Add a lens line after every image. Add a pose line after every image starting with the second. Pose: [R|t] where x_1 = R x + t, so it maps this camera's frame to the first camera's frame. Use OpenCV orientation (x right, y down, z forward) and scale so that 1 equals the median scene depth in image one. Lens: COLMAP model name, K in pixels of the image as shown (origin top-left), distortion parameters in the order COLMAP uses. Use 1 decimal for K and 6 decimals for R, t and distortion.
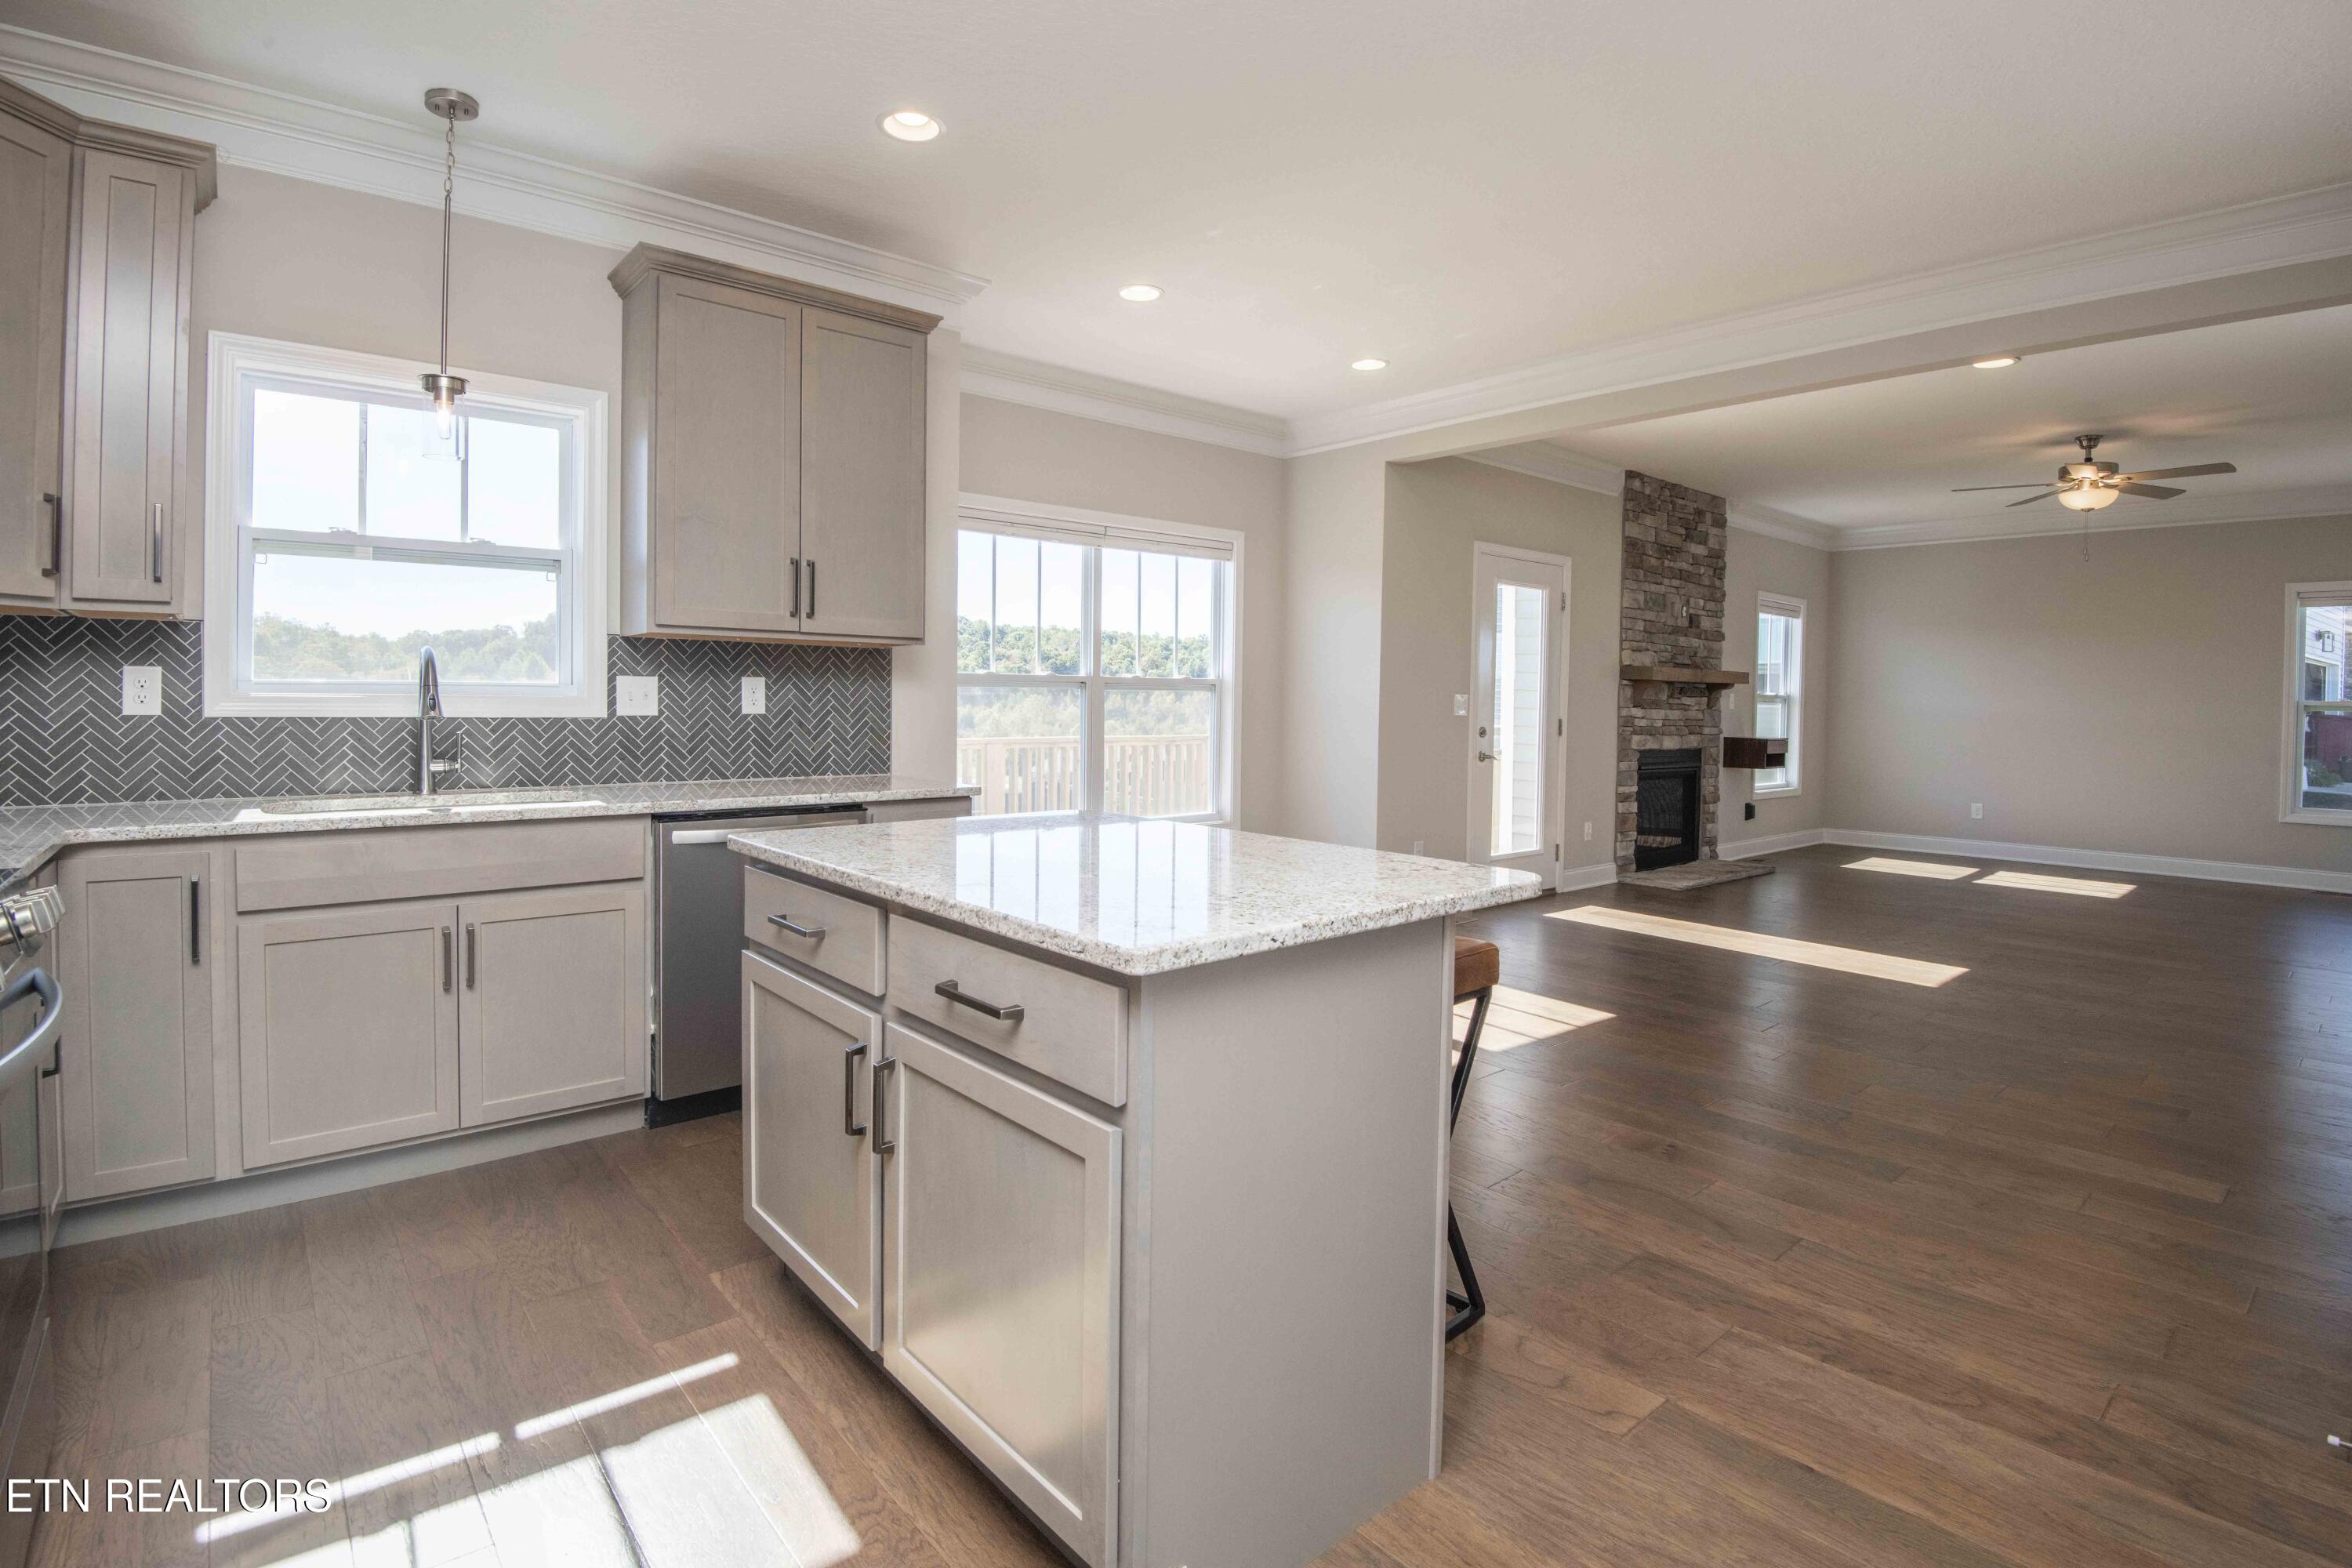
lens RADIAL K [[1151.4, 0, 1130.5], [0, 1151.4, 730.2], [0, 0, 1]] dist [-0.016865, -0.001482]
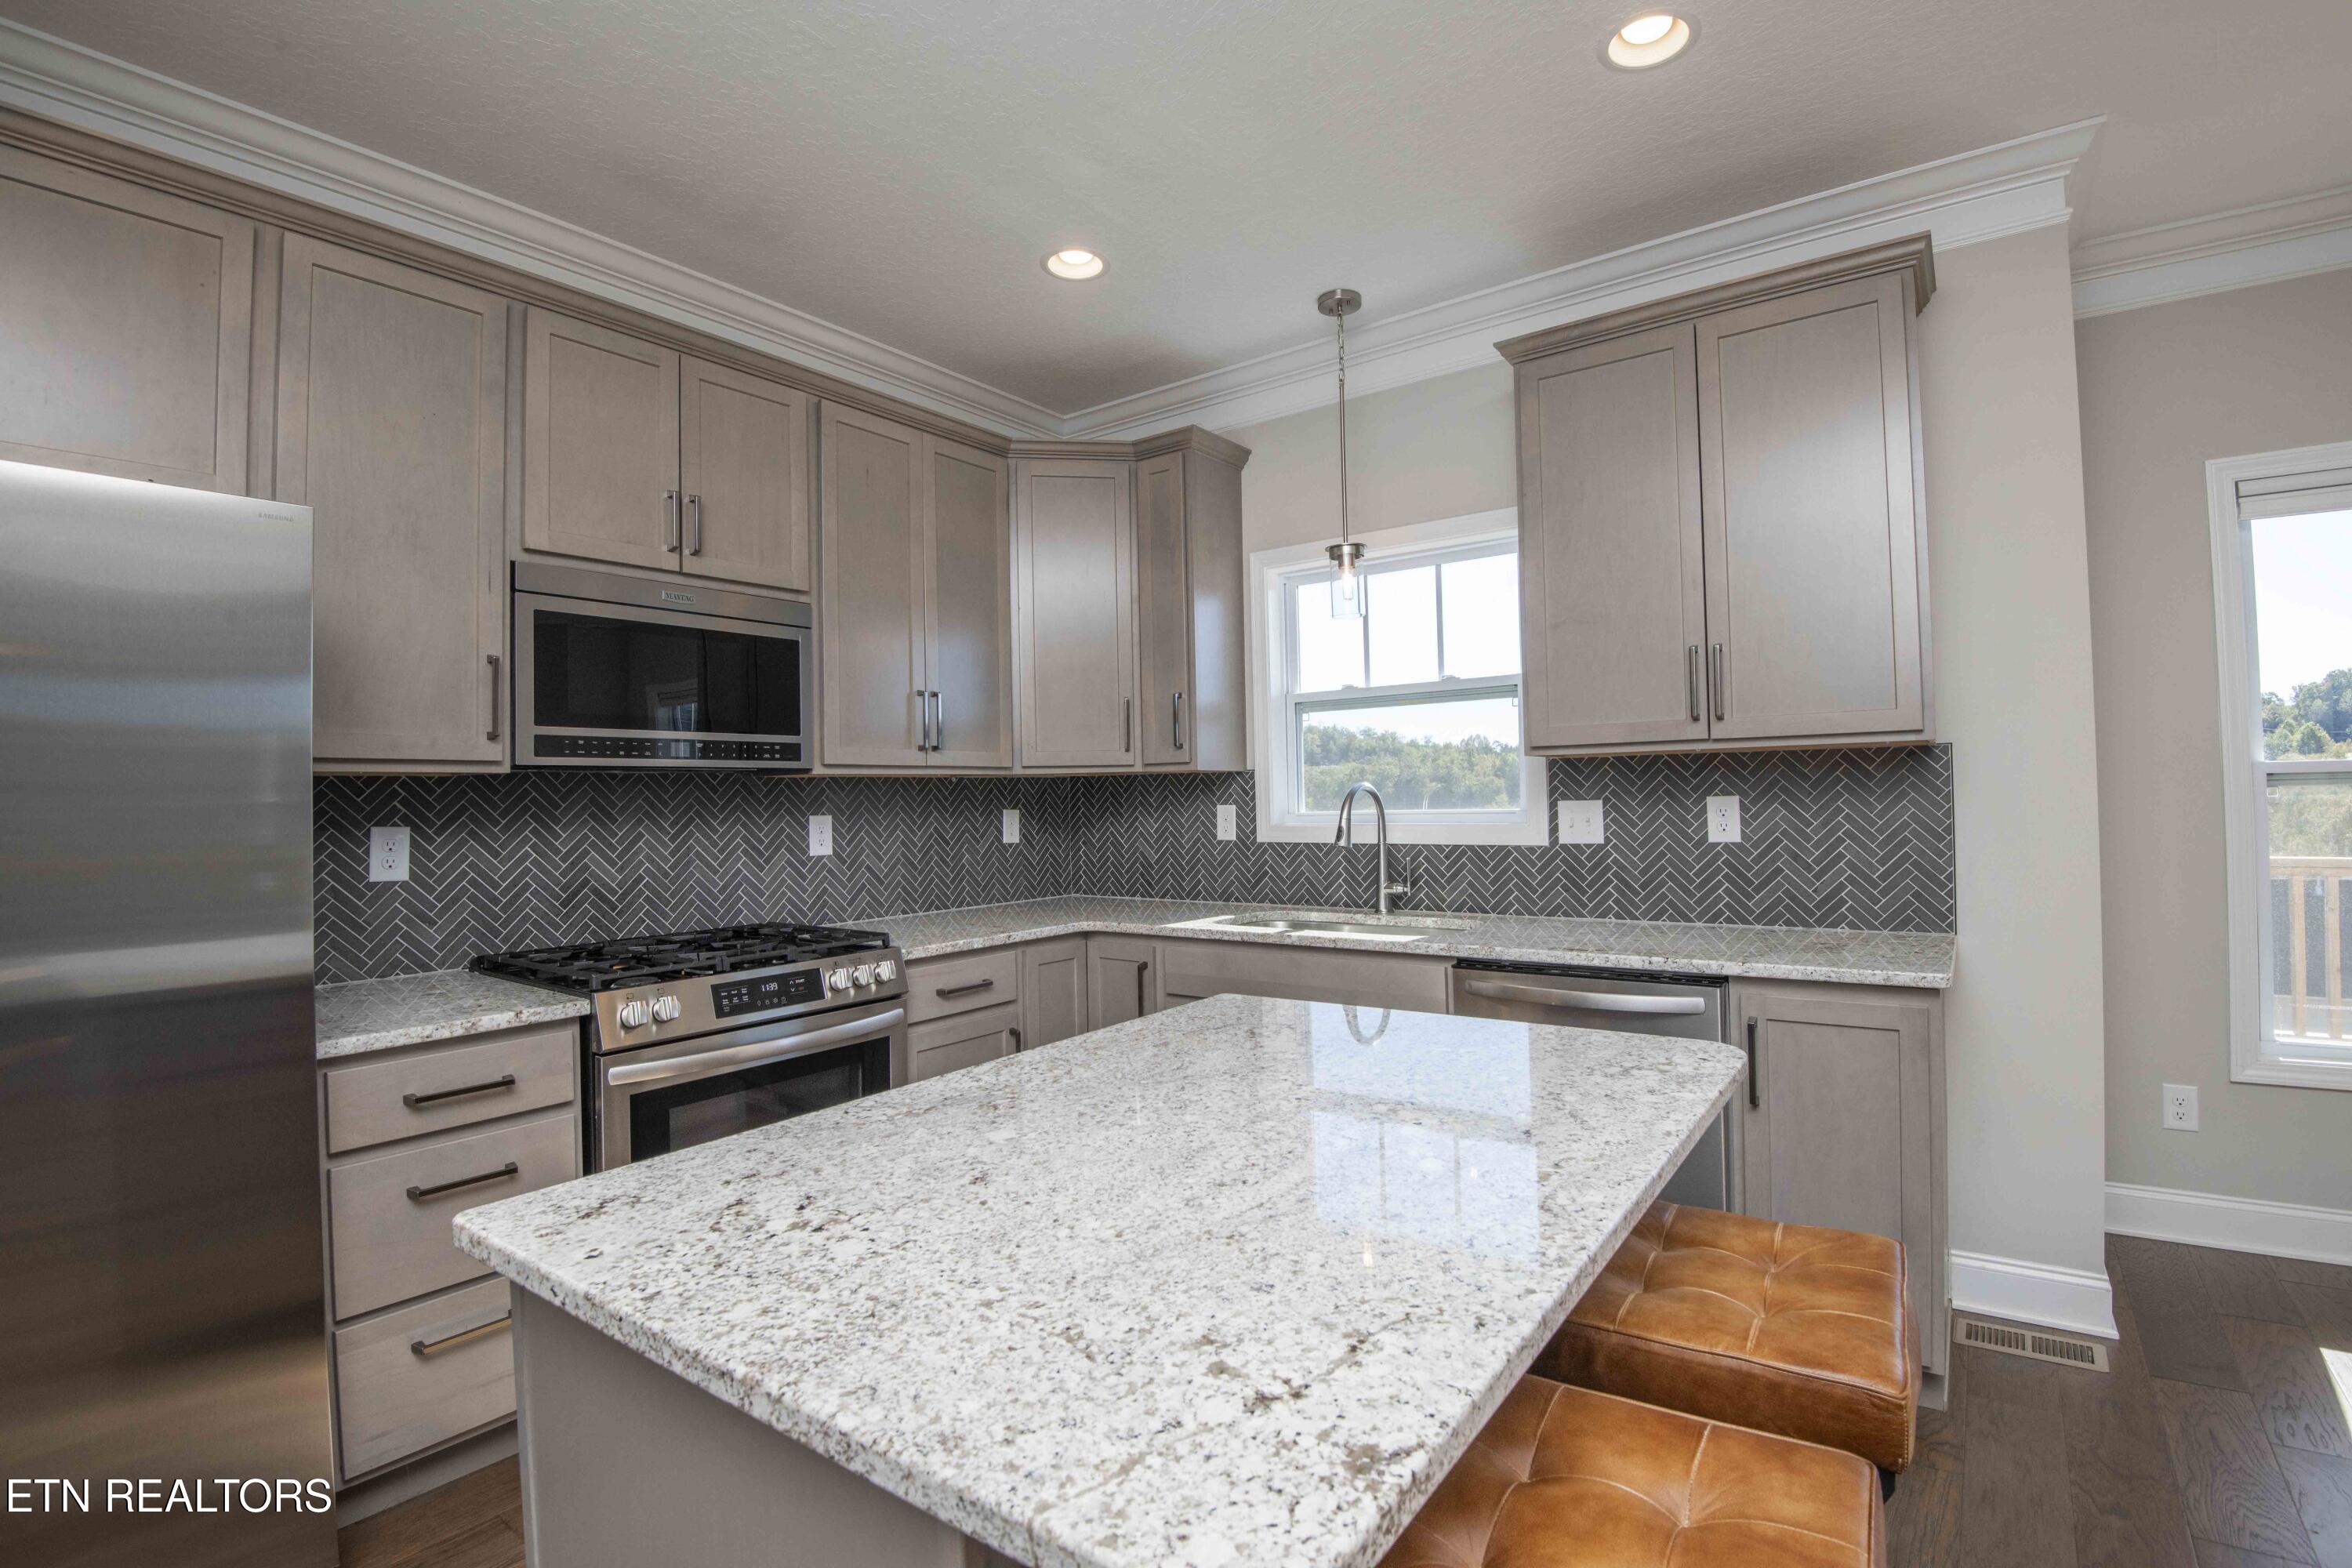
lens RADIAL K [[1091.4, 0, 1181.7], [0, 1091.4, 774.1], [0, 0, 1]] dist [-0.026131, -0.008354]
pose [[0.239935, -0.034944, -0.970160, 0.310491], [-0.000336, 0.999349, -0.036078, -0.034375], [0.970789, 0.008982, 0.239767, 0.458356]]
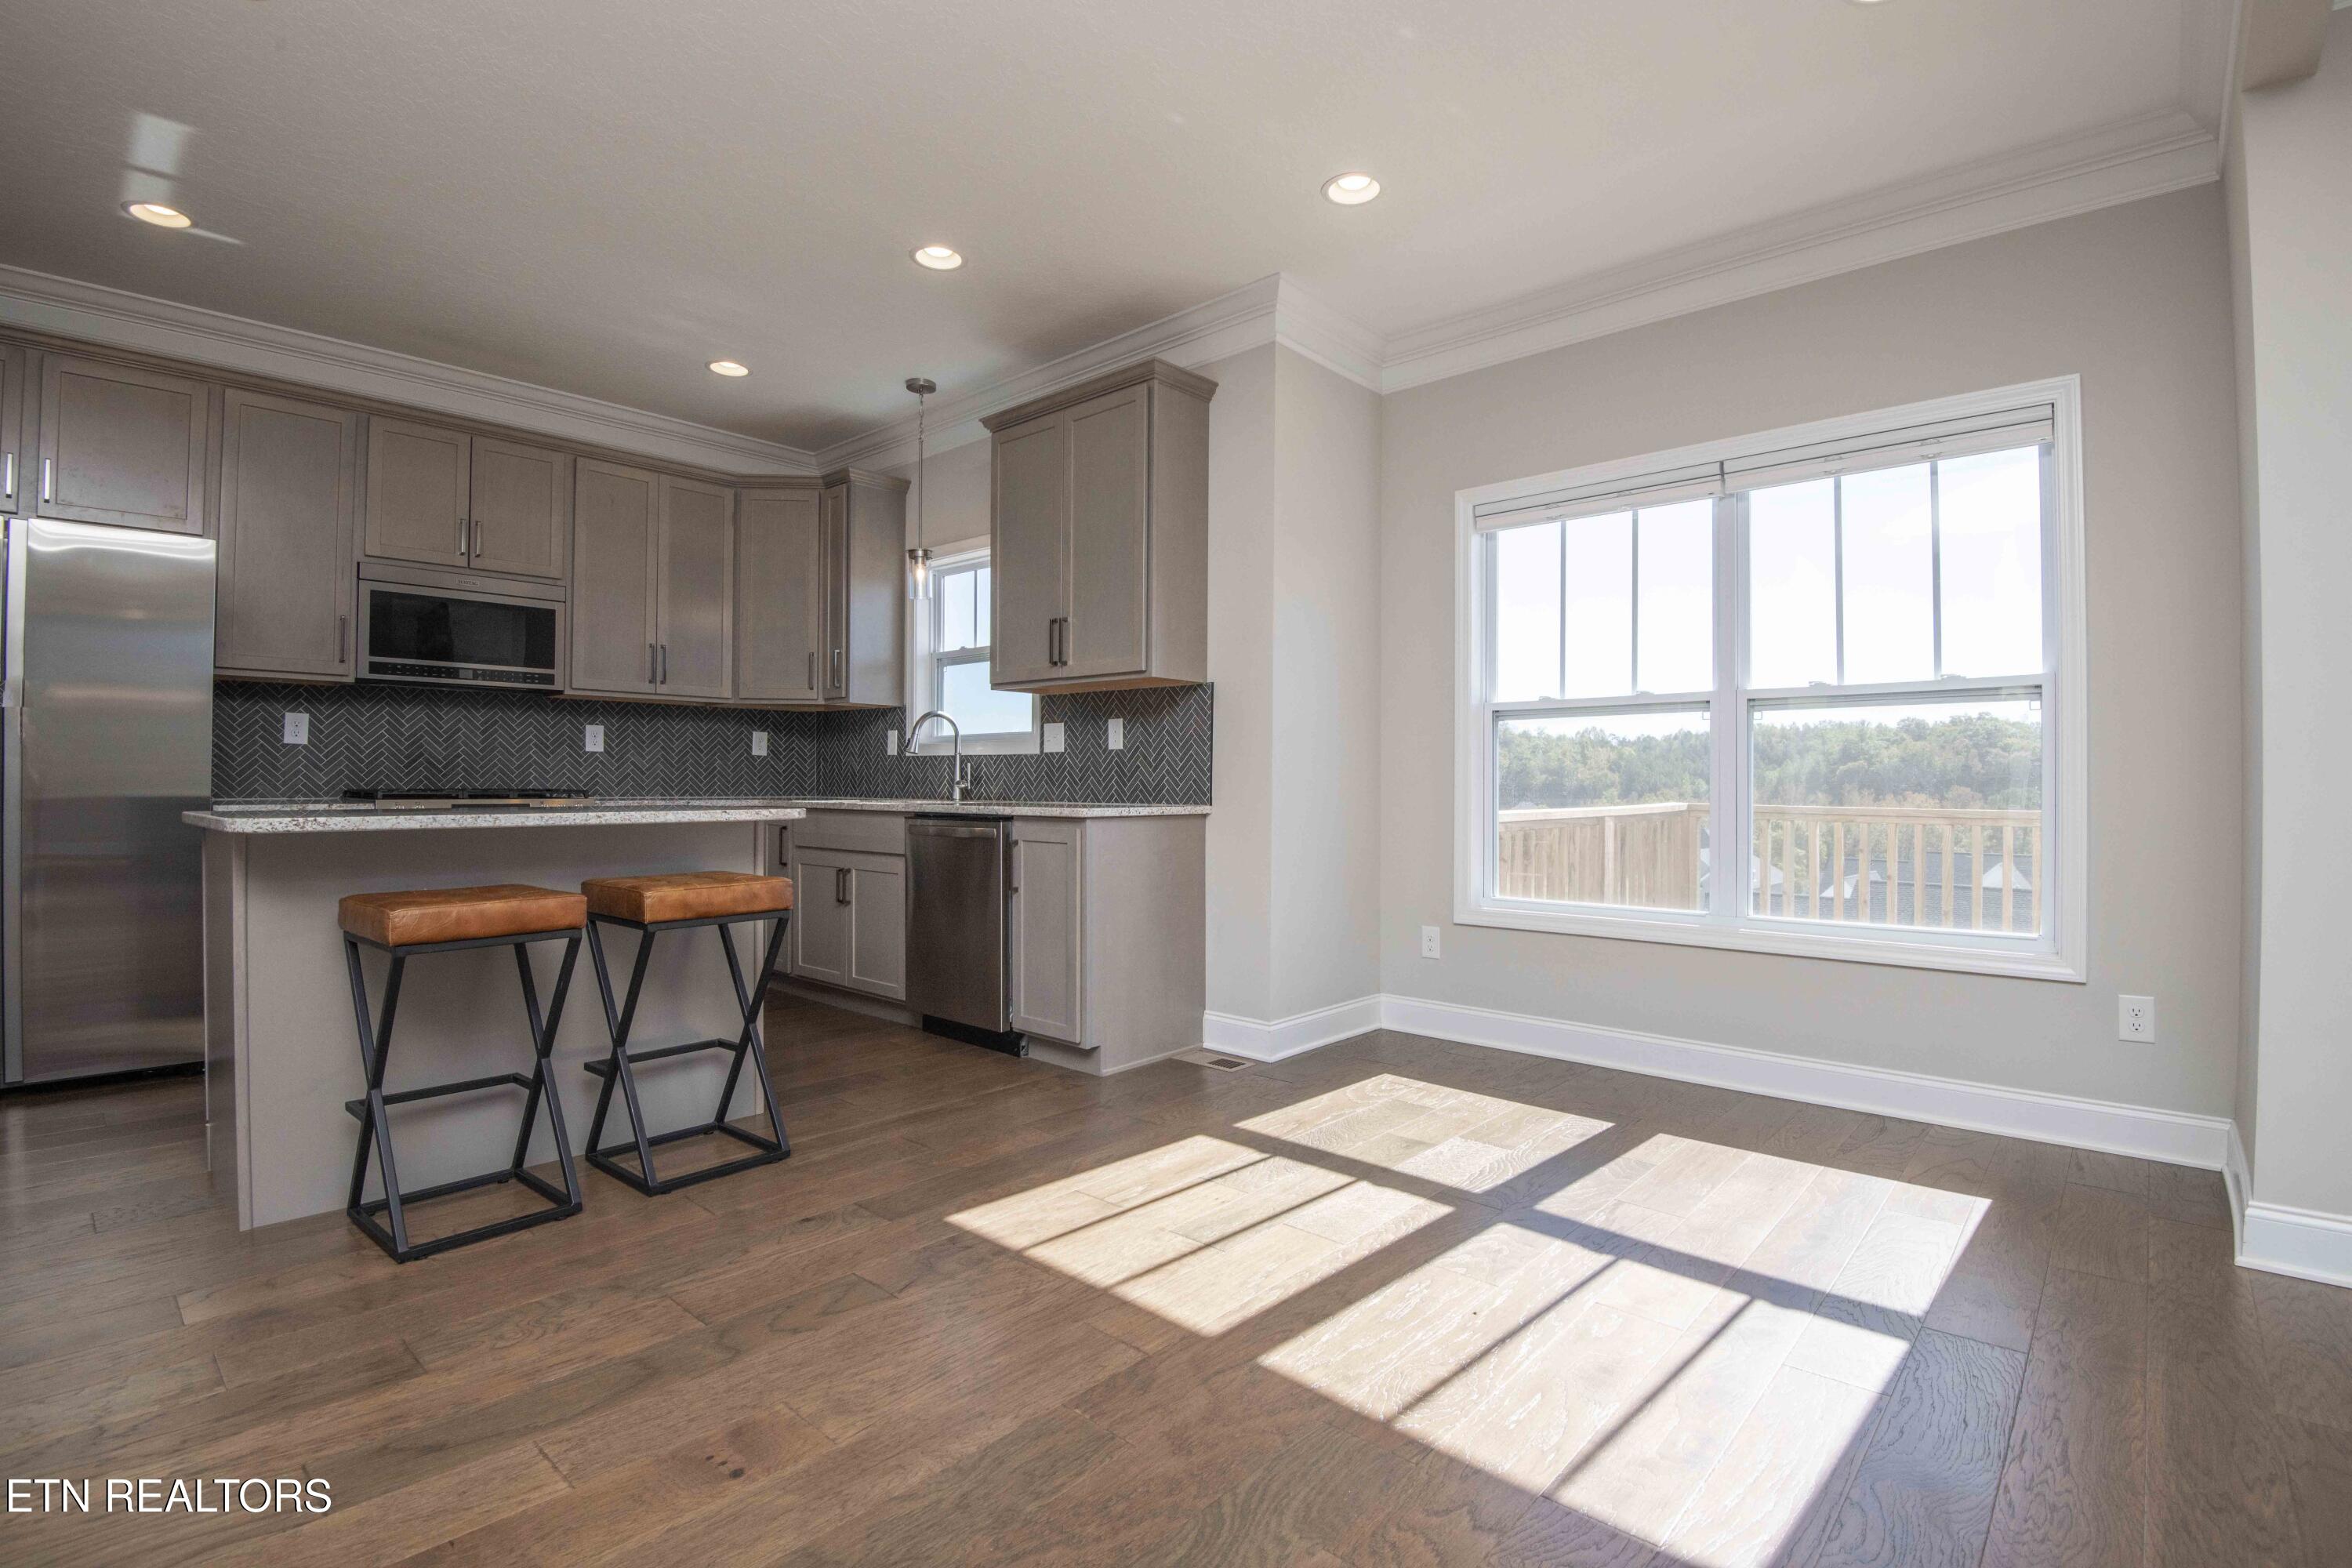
lens RADIAL K [[1091.4, 0, 1178.7], [0, 1091.4, 778.7], [0, 0, 1]] dist [-0.026131, -0.008354]
pose [[0.141190, -0.012133, -0.989908, 0.810083], [-0.029499, 0.999429, -0.016457, 0.033568], [0.989543, 0.031525, 0.140751, 0.908929]]
